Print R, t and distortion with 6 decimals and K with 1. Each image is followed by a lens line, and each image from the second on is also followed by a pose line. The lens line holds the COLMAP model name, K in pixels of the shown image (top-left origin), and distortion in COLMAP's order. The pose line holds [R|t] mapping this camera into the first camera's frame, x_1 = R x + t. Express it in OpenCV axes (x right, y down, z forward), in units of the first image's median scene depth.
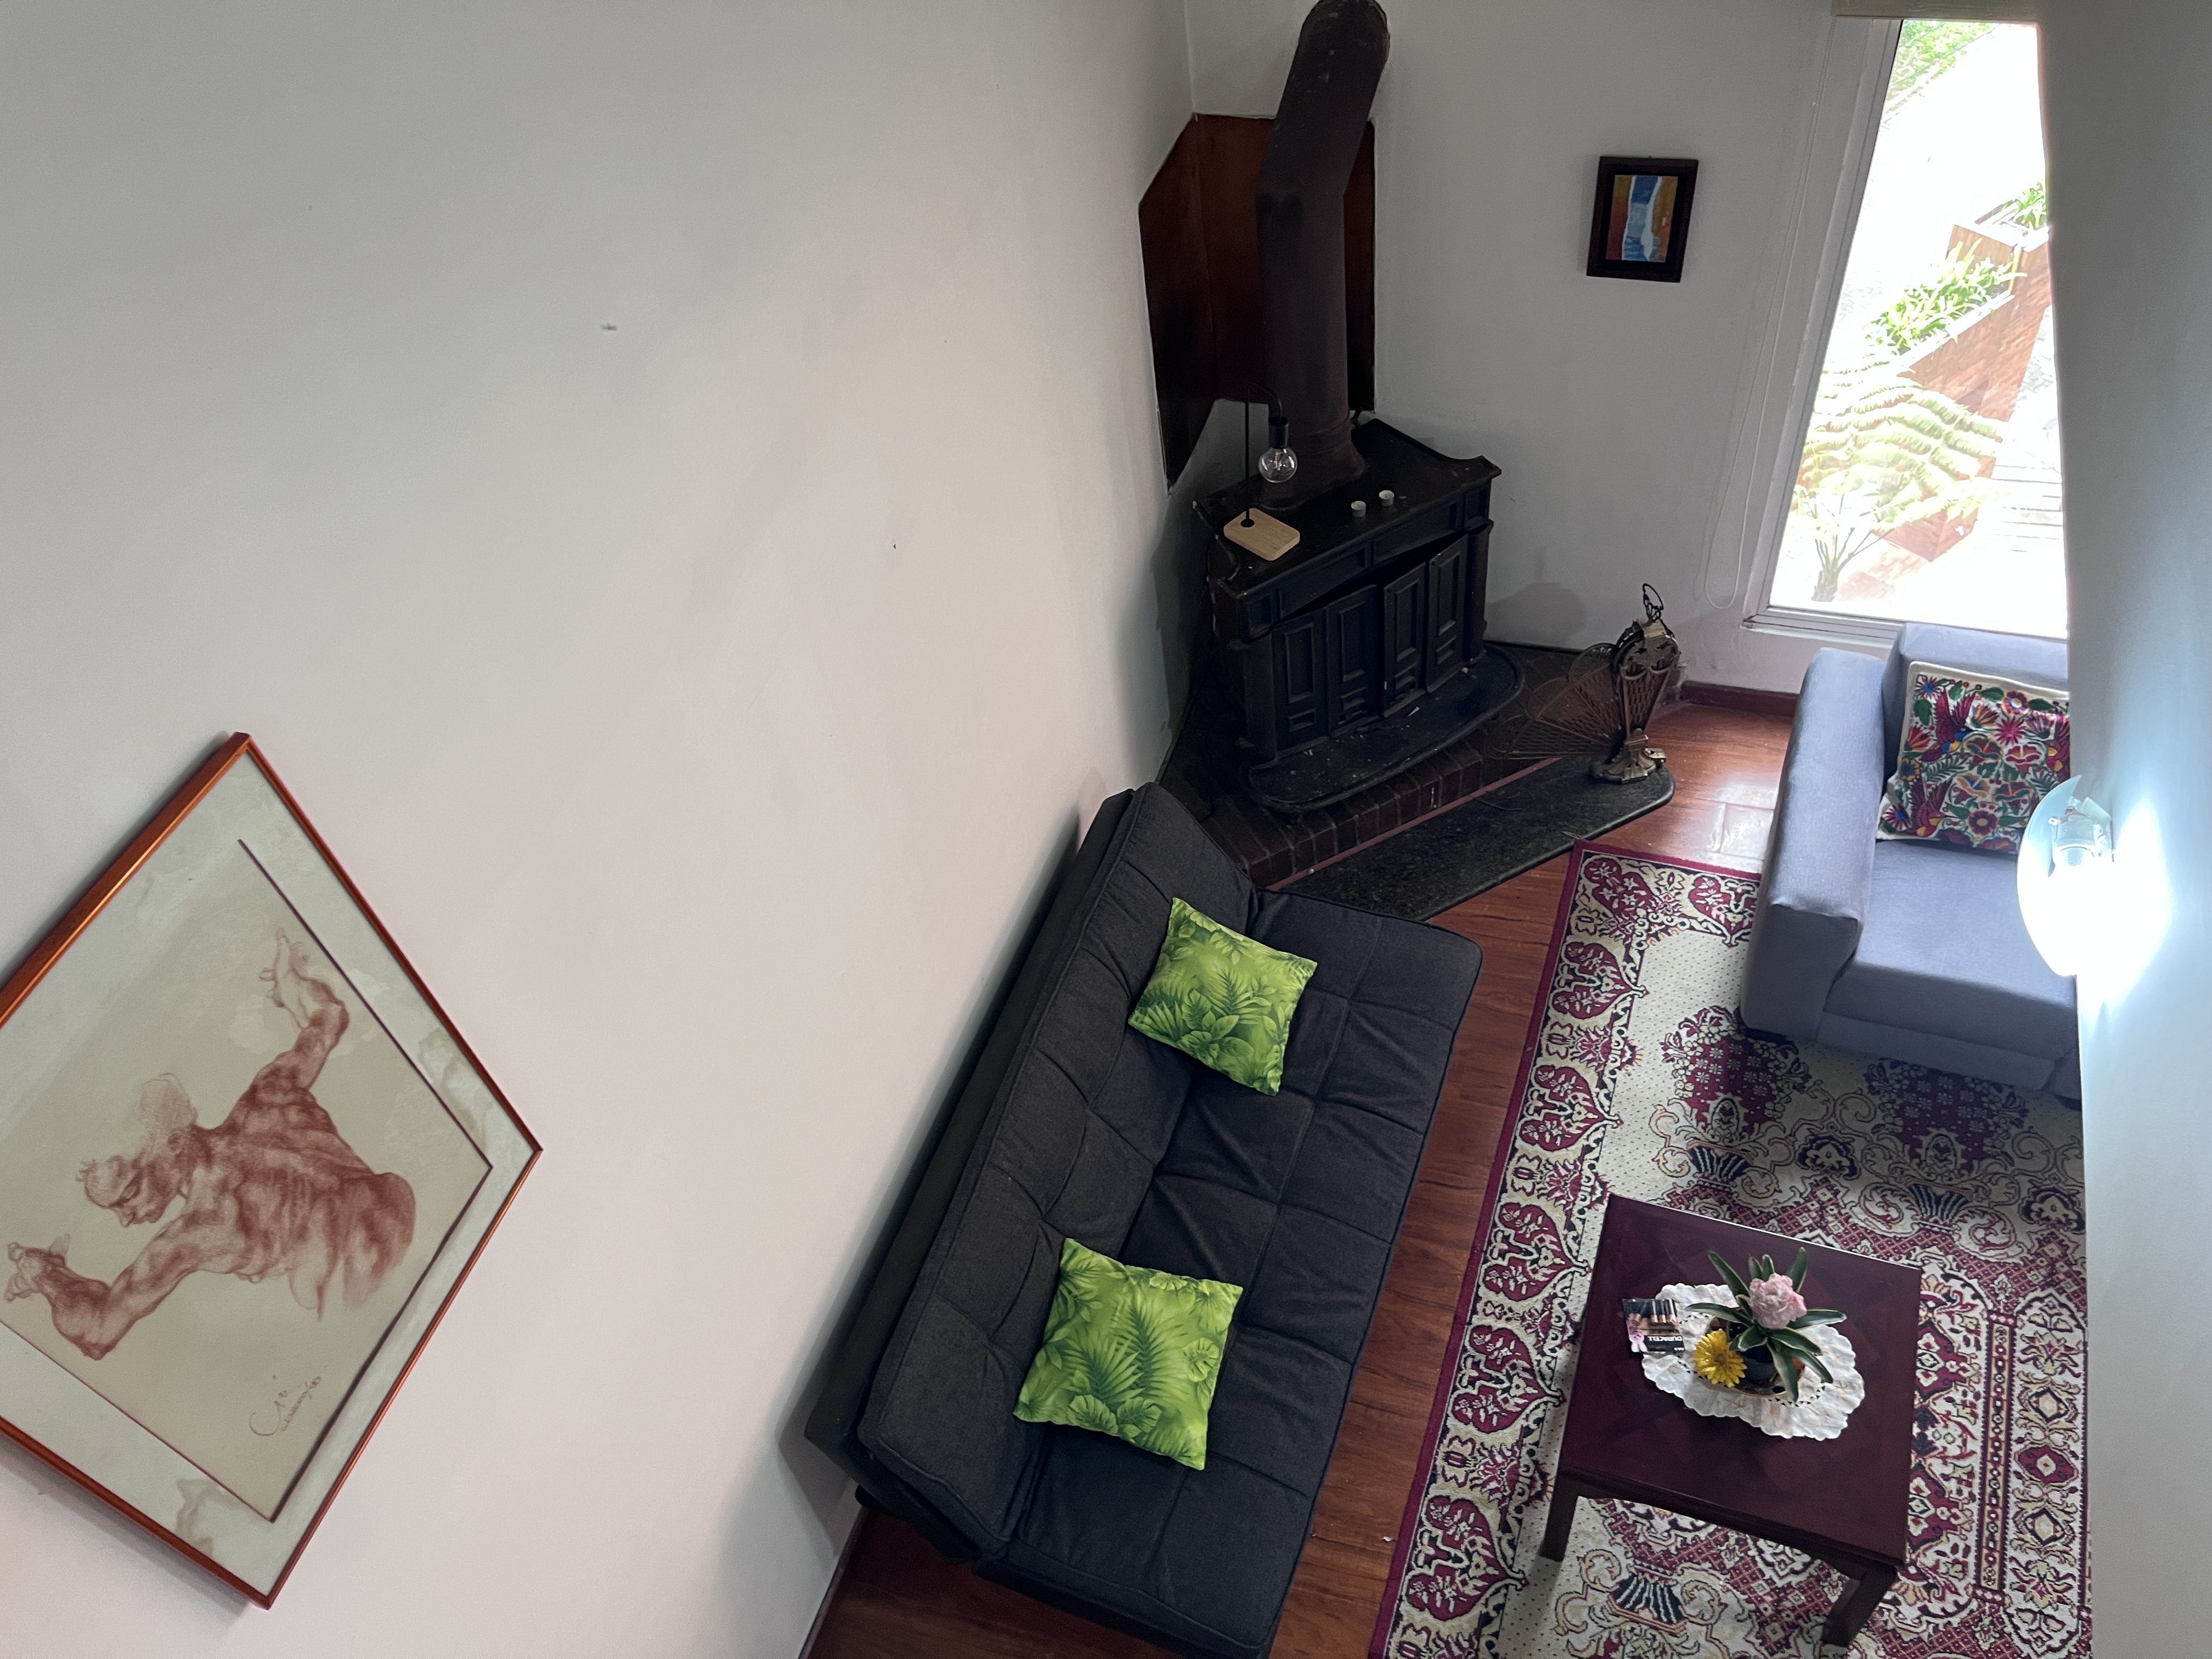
lens RADIAL K [[1658.7, 0, 1105.5], [0, 1658.7, 816.7], [0, 0, 1]] dist [0.045769, -0.068911]
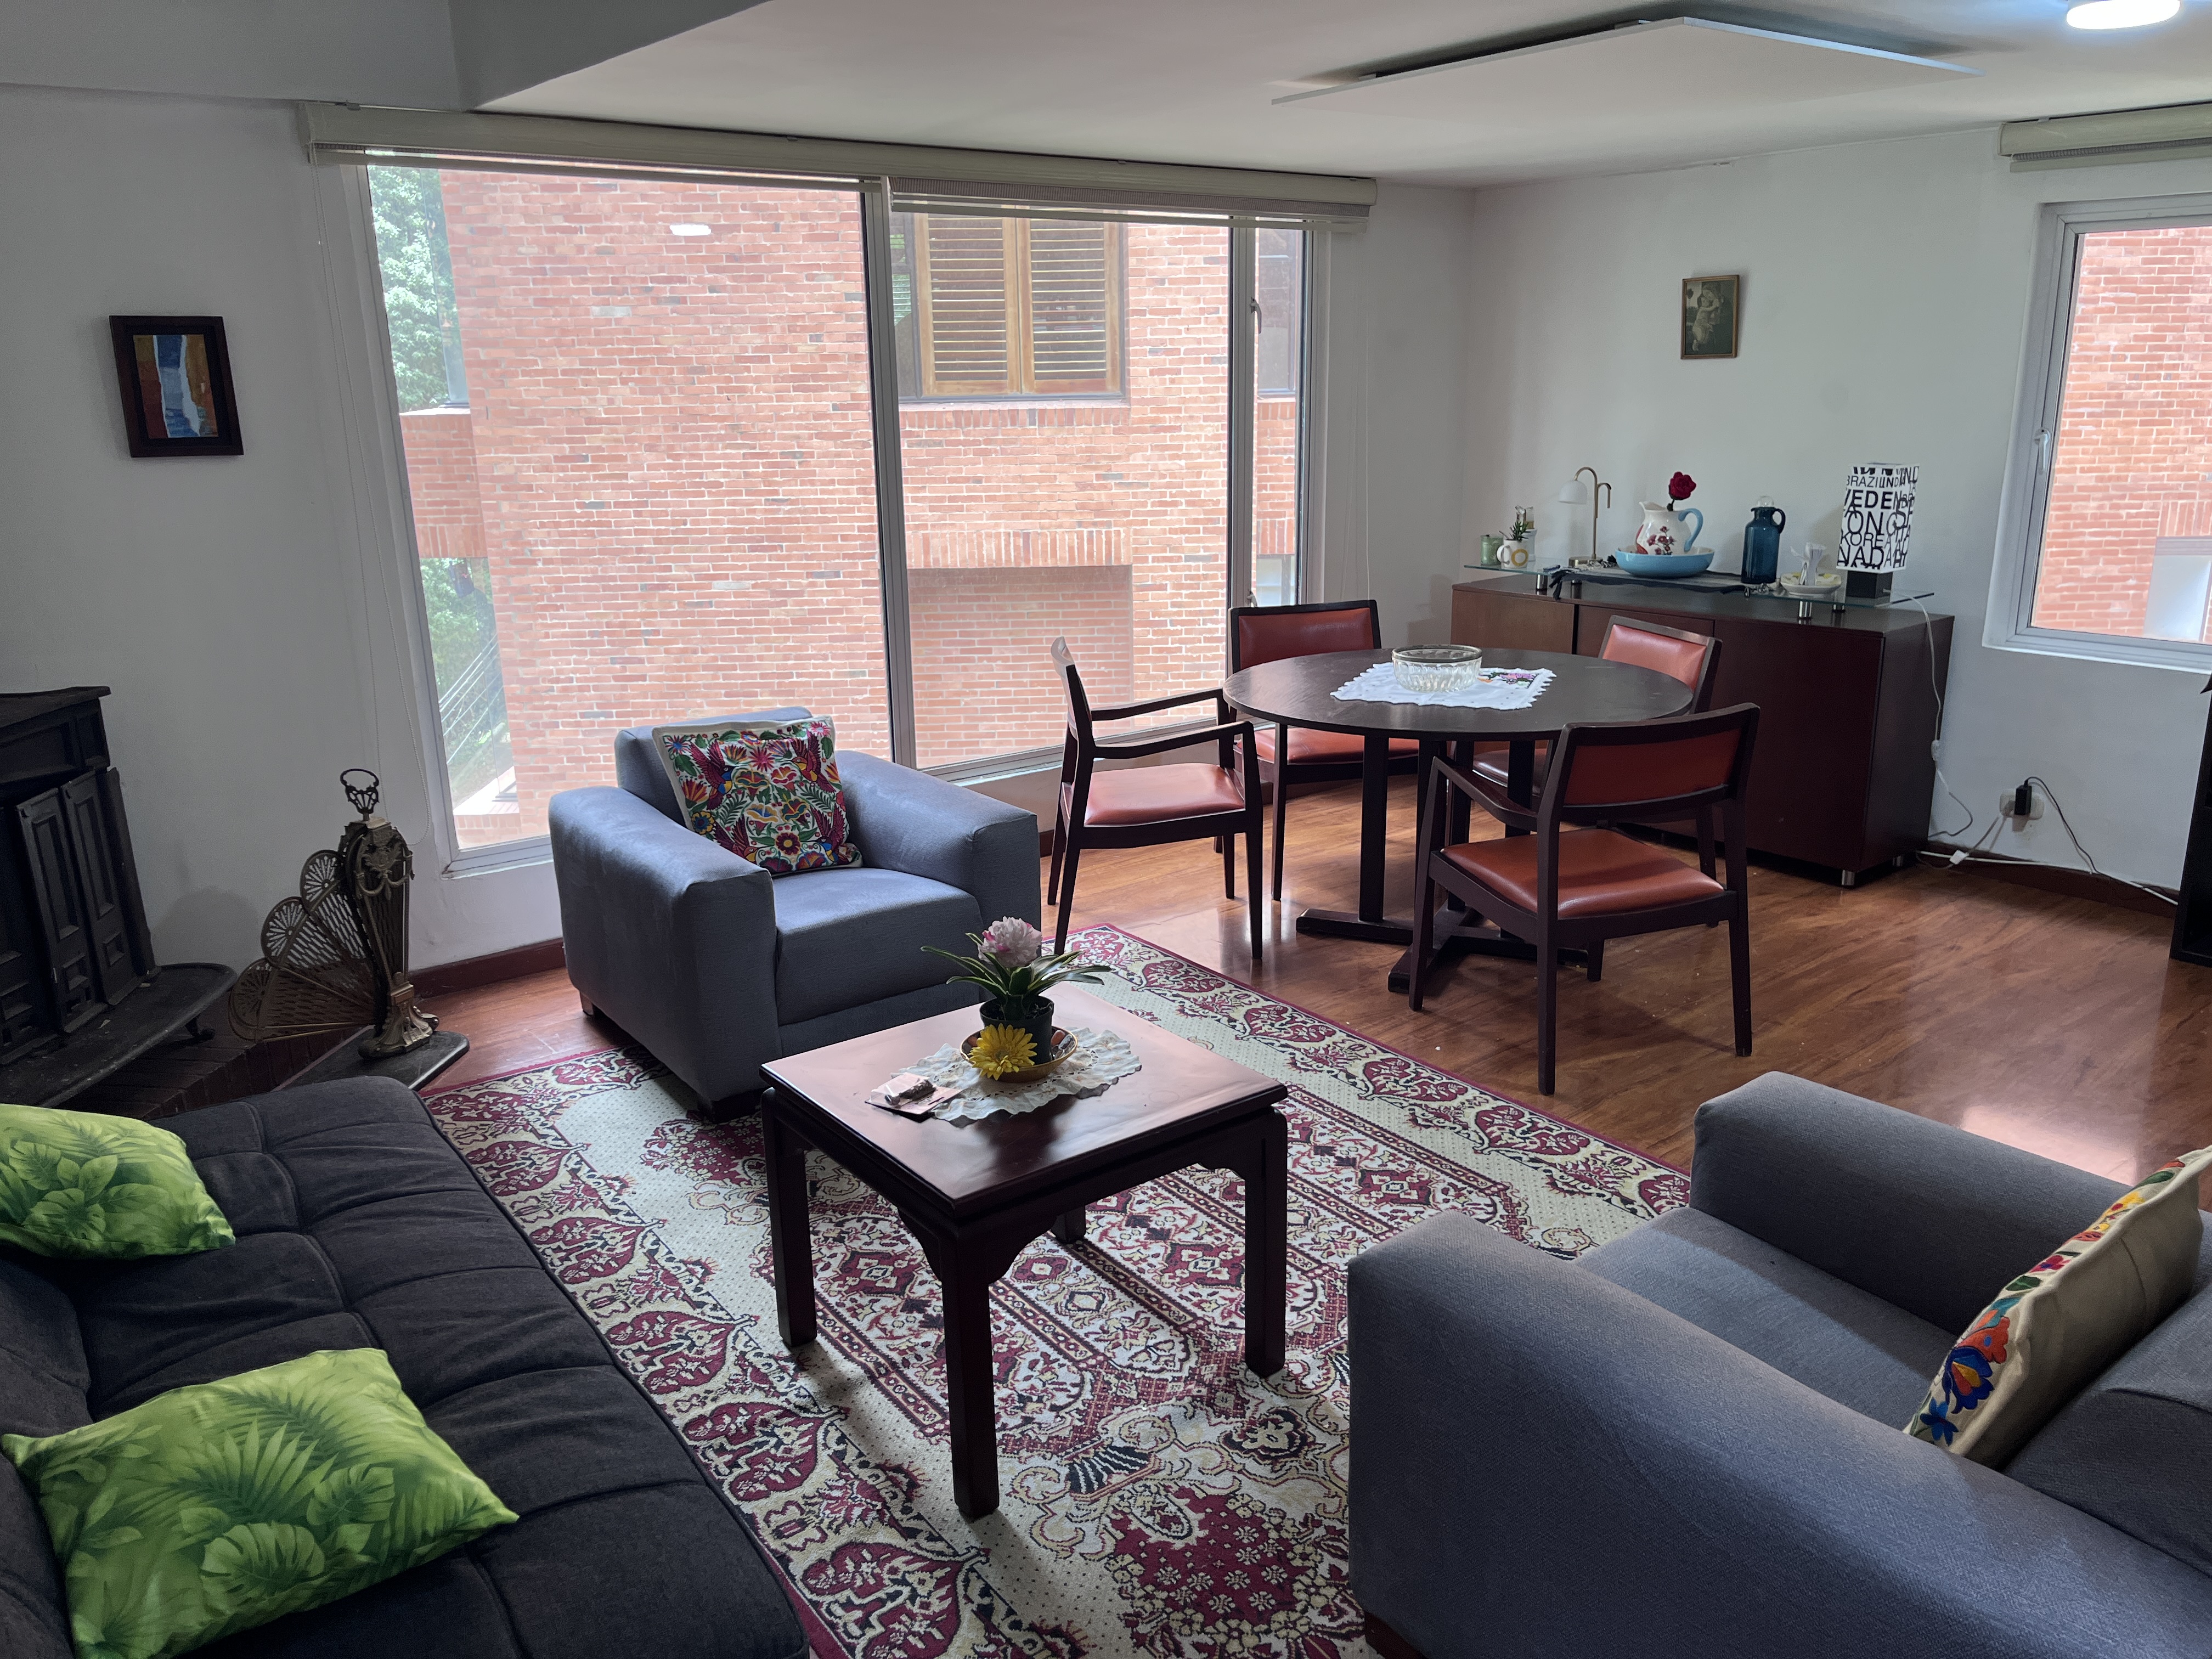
lens RADIAL K [[1658.7, 0, 1099.6], [0, 1658.7, 839.4], [0, 0, 1]] dist [0.045769, -0.068911]
pose [[0.543727, -0.124627, 0.829957, -0.224056], [0.589185, 0.760937, -0.271727, 0.430971], [-0.597681, 0.636743, 0.487171, 0.454497]]
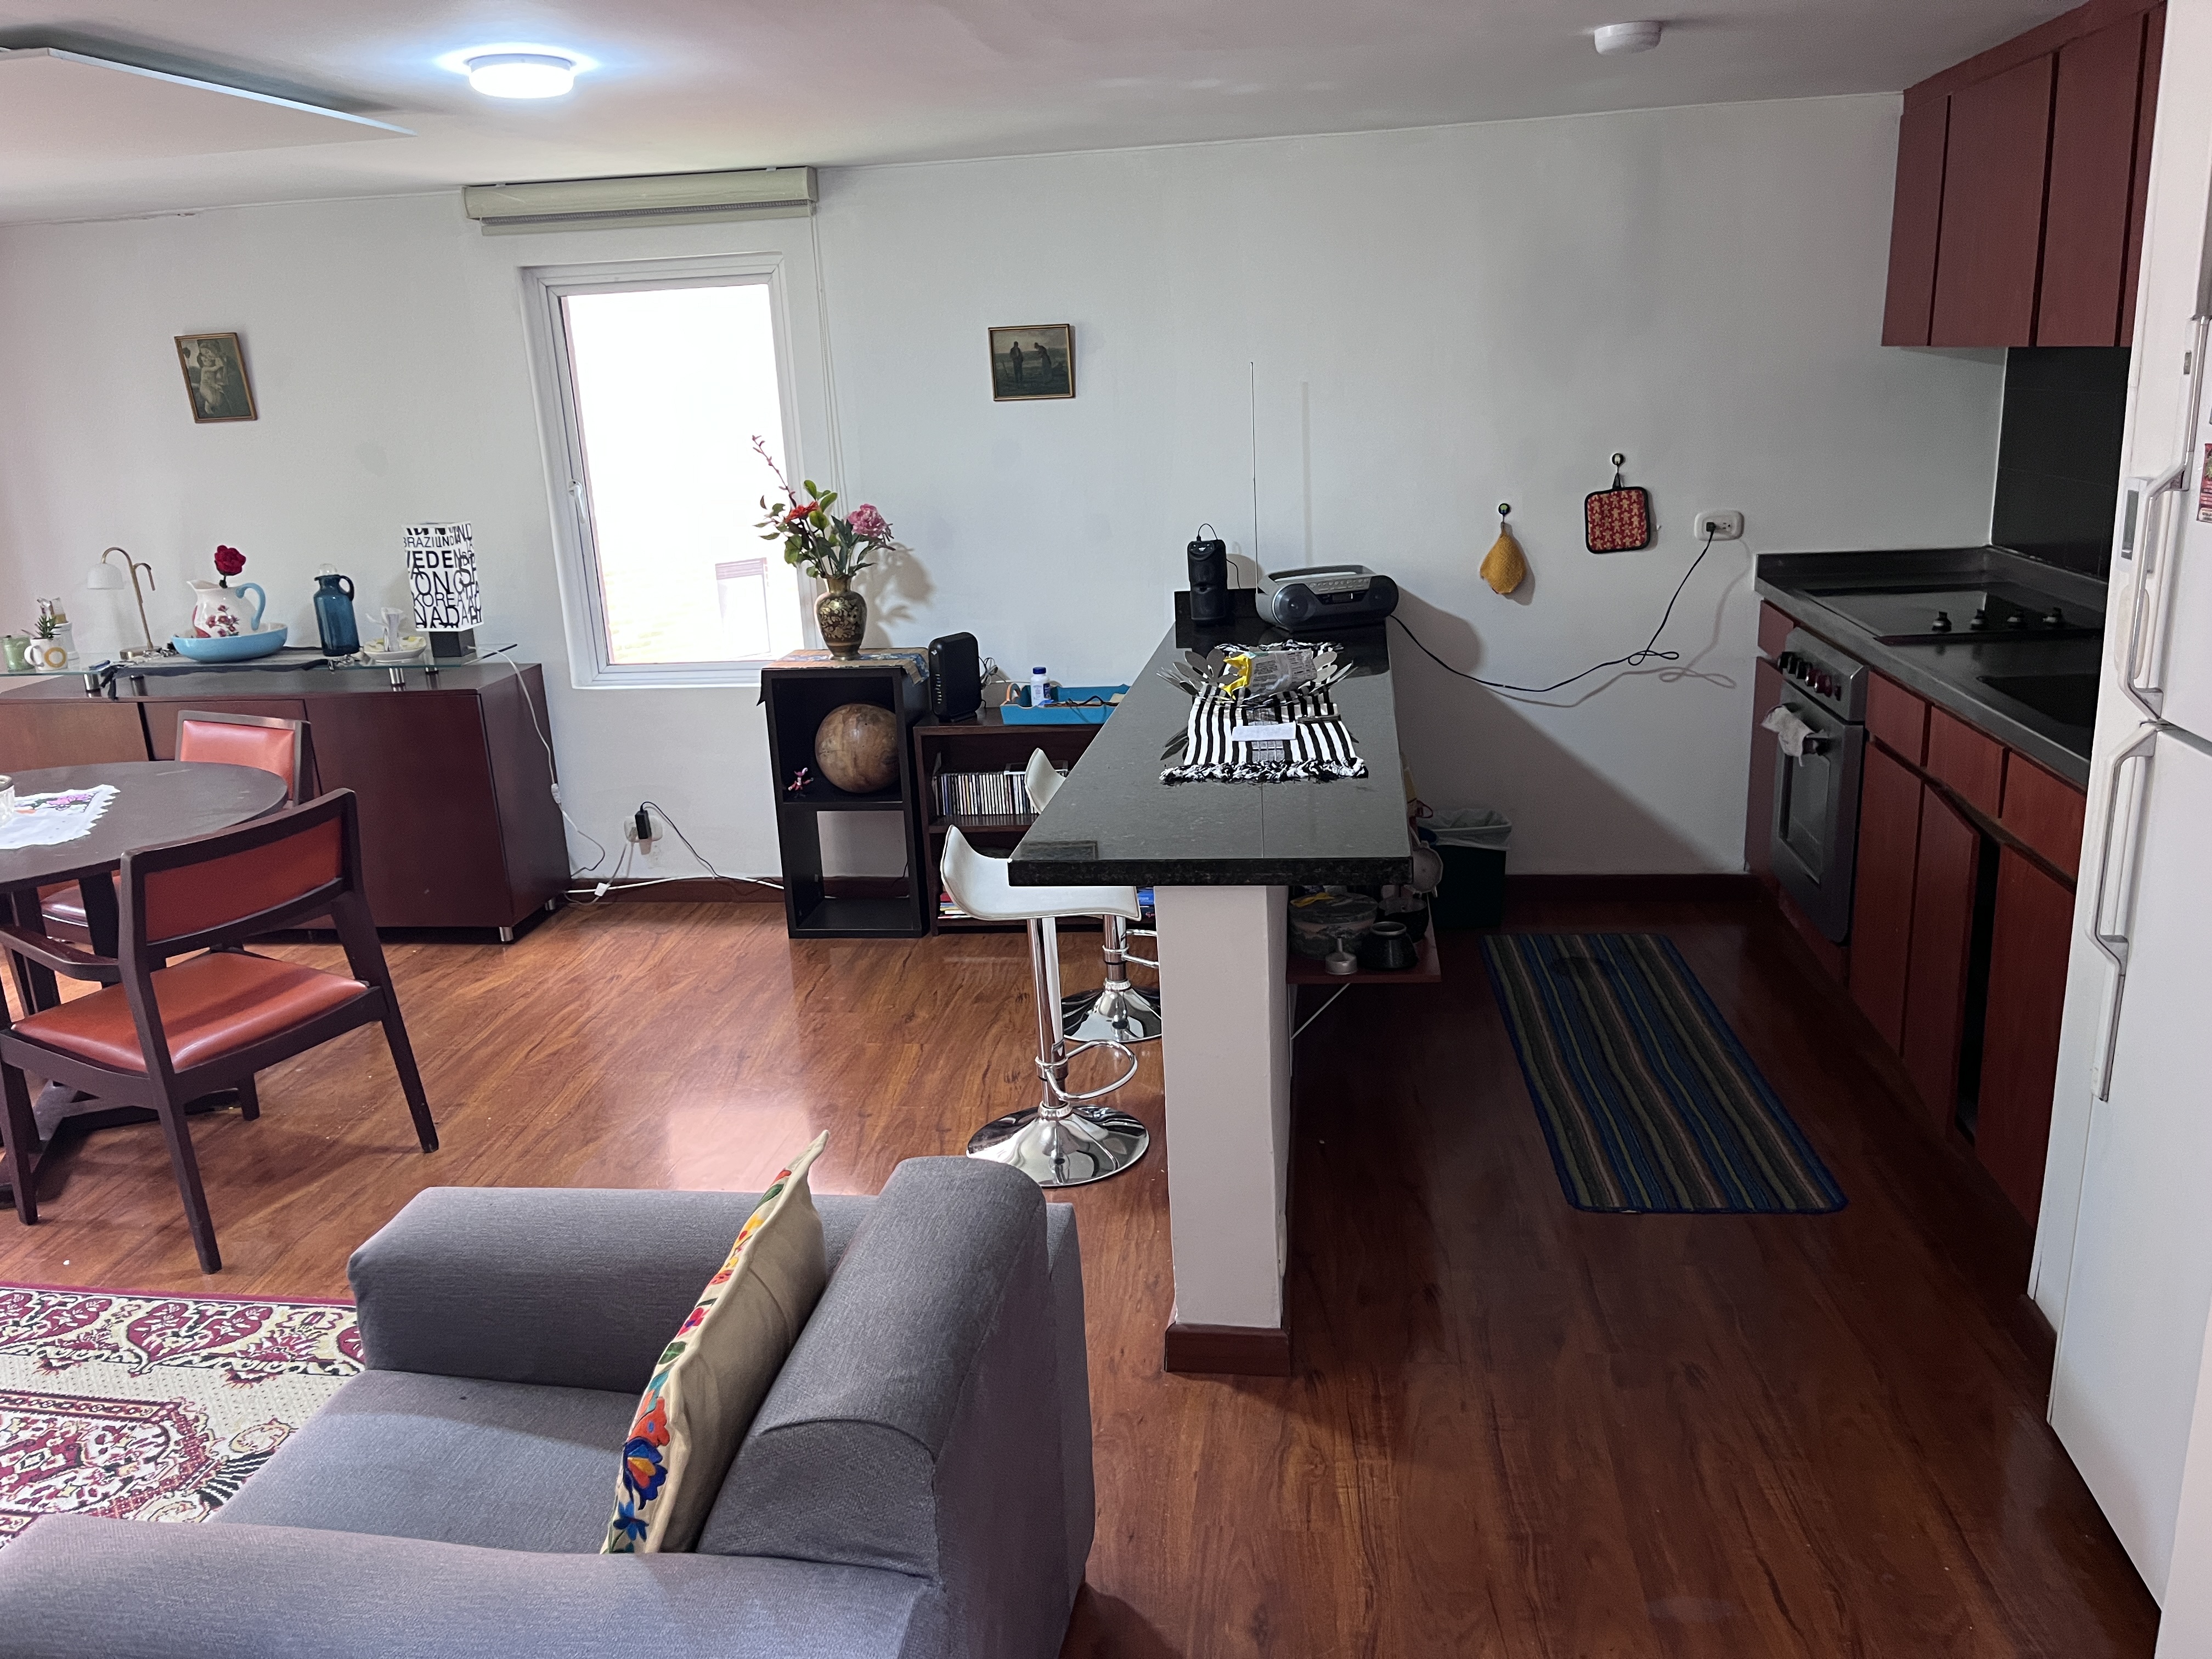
lens RADIAL K [[1658.7, 0, 1096.9], [0, 1658.7, 843.8], [0, 0, 1]] dist [0.045769, -0.068911]
pose [[-0.193185, -0.141464, 0.970911, -0.163800], [0.767685, 0.594446, 0.239361, 0.446378], [-0.611015, 0.791594, -0.006239, 0.428386]]
